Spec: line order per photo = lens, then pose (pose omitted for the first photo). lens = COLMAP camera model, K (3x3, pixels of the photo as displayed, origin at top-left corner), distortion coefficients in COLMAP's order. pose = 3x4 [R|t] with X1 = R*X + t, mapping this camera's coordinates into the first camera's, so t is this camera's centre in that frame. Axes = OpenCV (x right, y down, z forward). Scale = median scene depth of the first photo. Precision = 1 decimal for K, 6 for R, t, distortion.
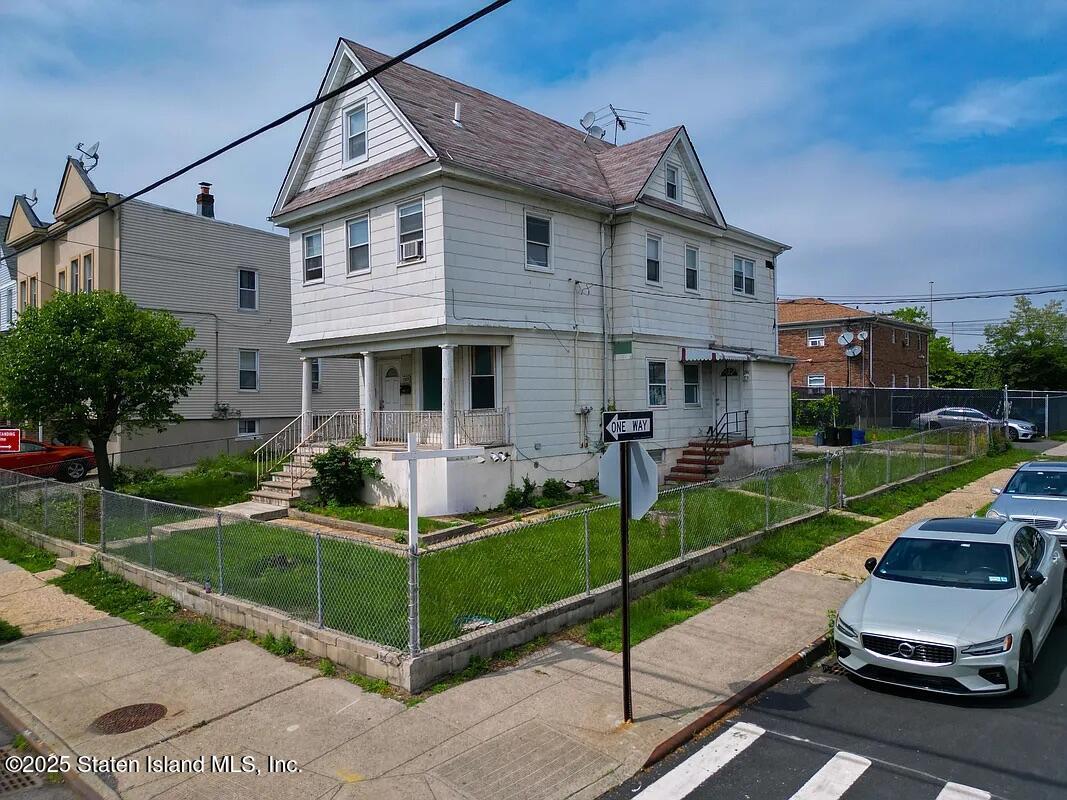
lens RADIAL K [[746.2, 0, 533.5], [0, 746.2, 396.7], [0, 0, 1]] dist [0.081317, -0.075877]
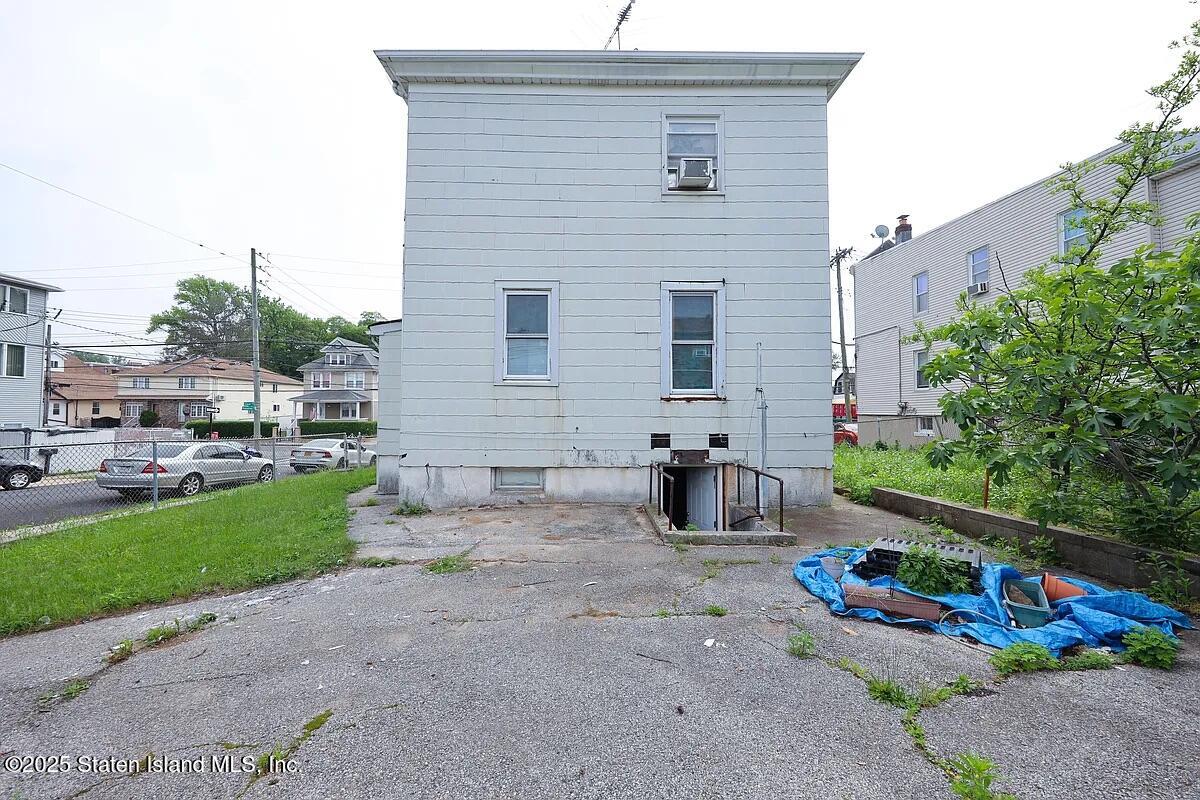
lens RADIAL K [[446.3, 0, 594.8], [0, 446.3, 398.4], [0, 0, 1]] dist [0.001315, 0.000092]
pose [[-0.730304, -0.017133, -0.682907, 0.606009], [0.007211, 0.999436, -0.032786, 0.034480], [0.683084, -0.028868, -0.729769, 1.821787]]
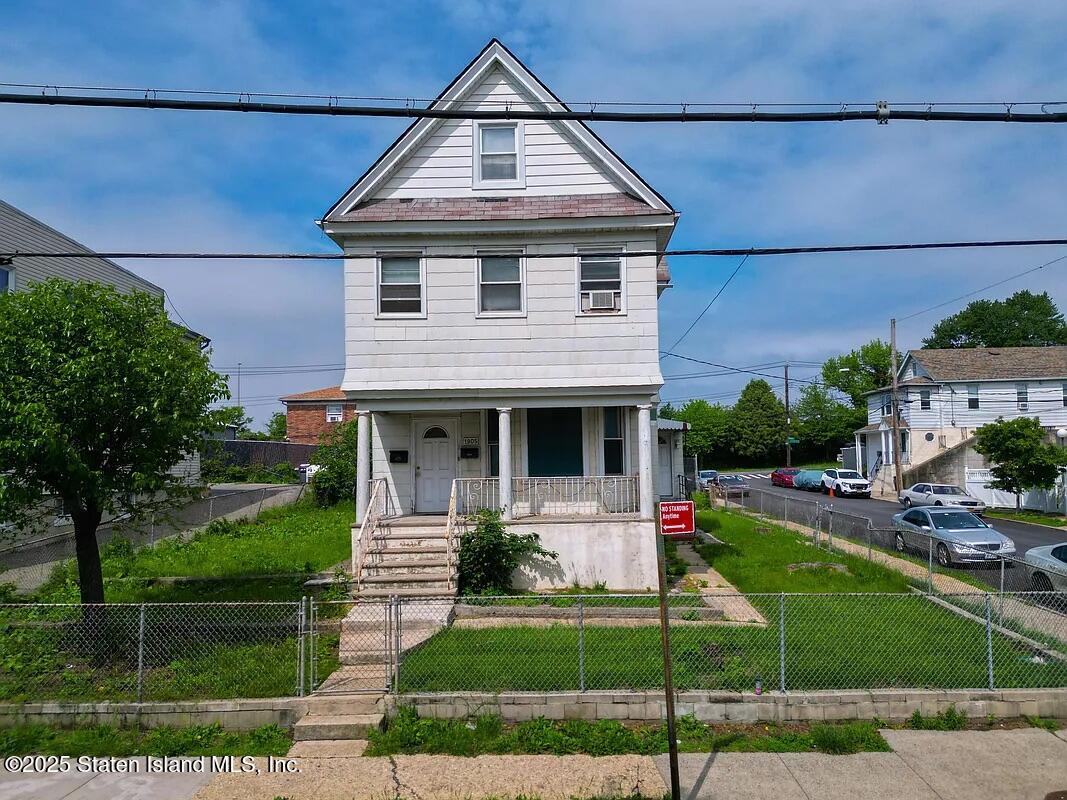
lens RADIAL K [[760.4, 0, 556.4], [0, 760.4, 424.6], [0, 0, 1]] dist [0.085395, -0.080329]
pose [[0.743637, 0.034787, 0.667678, -0.740203], [0.005924, 0.998263, -0.058610, 0.008486], [-0.668557, 0.047540, 0.742140, 0.323773]]
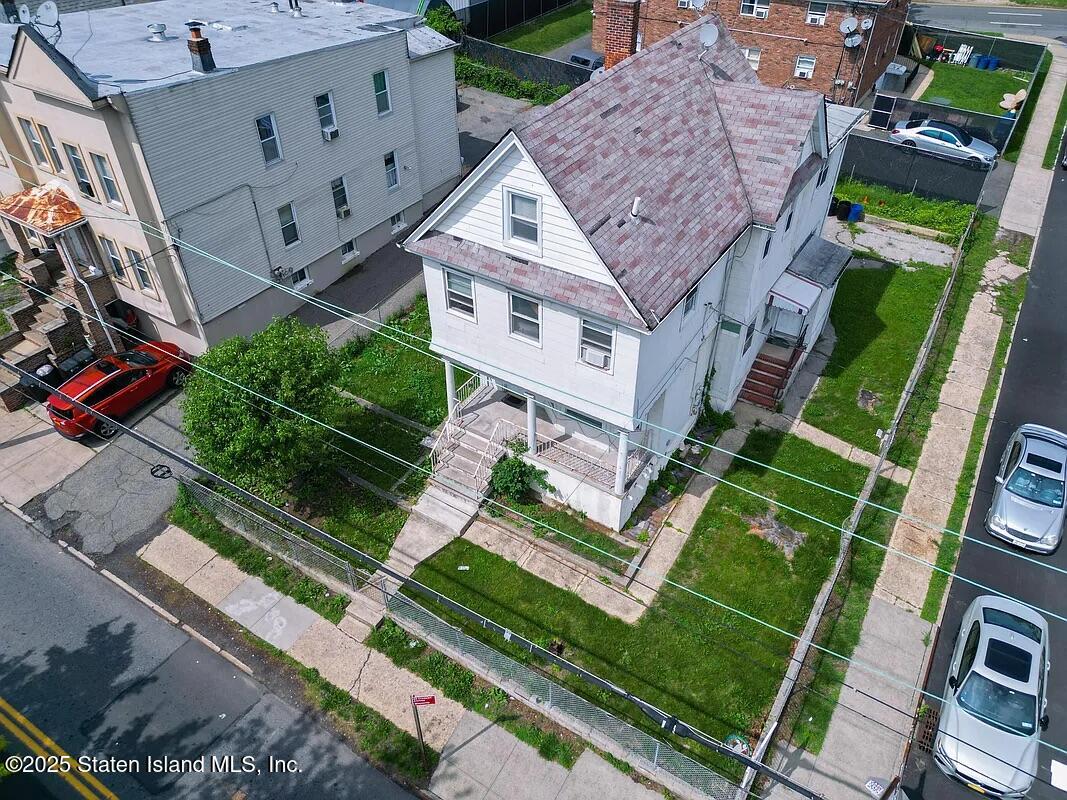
lens RADIAL K [[746.2, 0, 533.5], [0, 746.2, 396.7], [0, 0, 1]] dist [0.081317, -0.075877]
pose [[0.983815, -0.108415, 0.142670, -0.373850], [-0.007773, 0.769627, 0.638446, -0.763071], [-0.179020, -0.629222, 0.756328, 0.146787]]
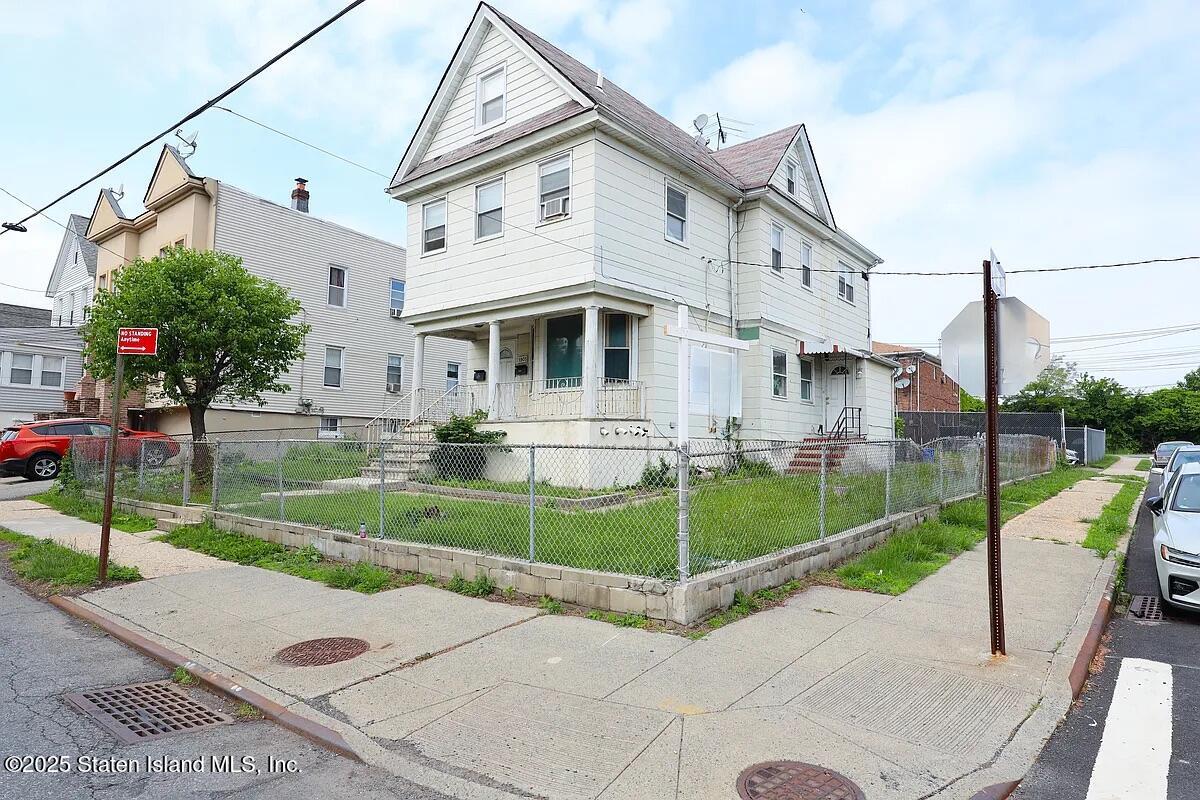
lens RADIAL K [[693.6, 0, 597.0], [0, 693.6, 405.1], [0, 0, 1]] dist [0.006269, 0.001964]
pose [[0.997628, 0.033226, 0.060282, -0.139128], [-0.029457, 0.997618, -0.062367, 0.096009], [-0.062211, 0.060443, 0.996231, 0.124504]]
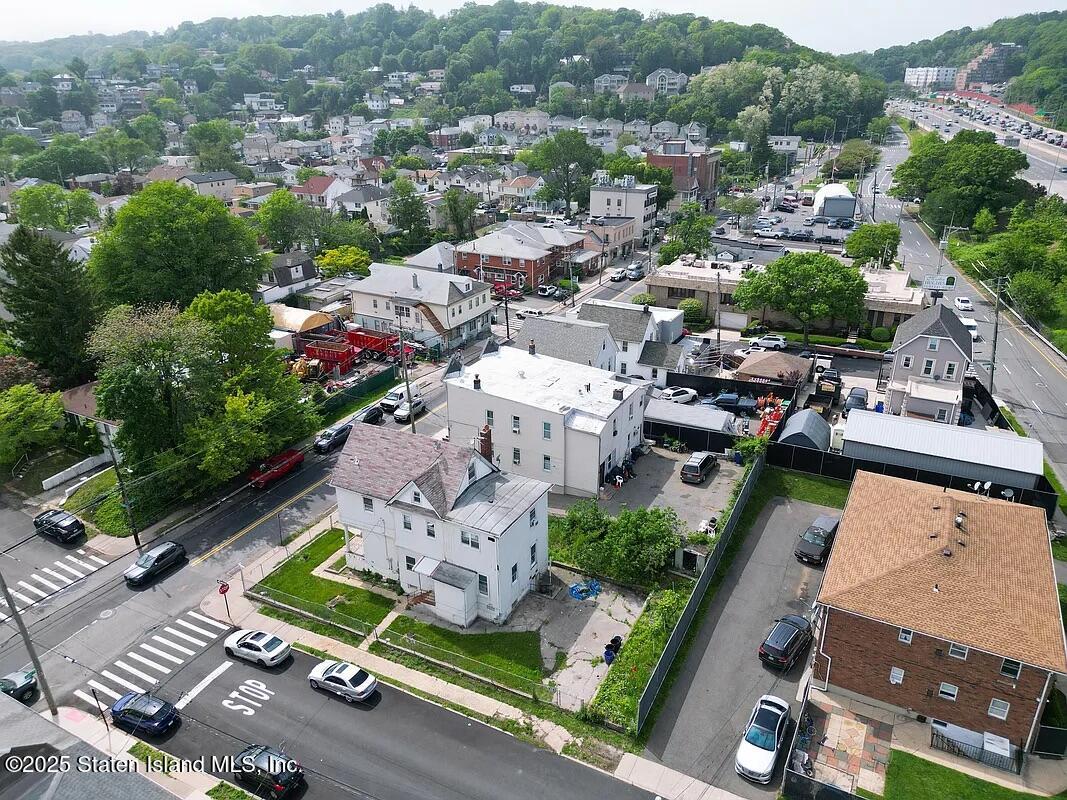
lens RADIAL K [[746.2, 0, 533.5], [0, 746.2, 396.7], [0, 0, 1]] dist [0.081317, -0.075877]
pose [[0.250539, 0.382337, -0.889409, 2.661462], [0.007582, 0.917907, 0.396724, -1.775445], [0.968077, -0.106139, 0.227073, 0.988562]]
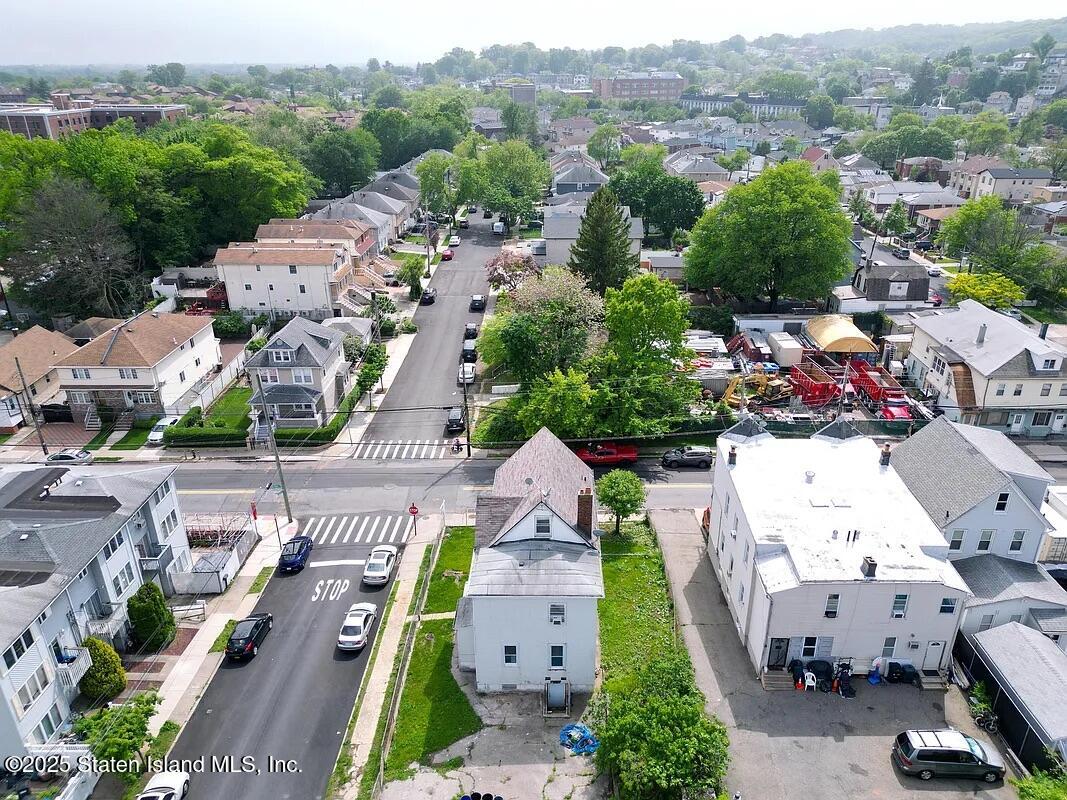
lens RADIAL K [[760.4, 0, 556.4], [0, 760.4, 424.6], [0, 0, 1]] dist [0.085395, -0.080329]
pose [[-0.733103, 0.296972, -0.611856, 1.550693], [0.006759, 0.902769, 0.430072, -1.752155], [0.680085, 0.311152, -0.663829, 2.986999]]
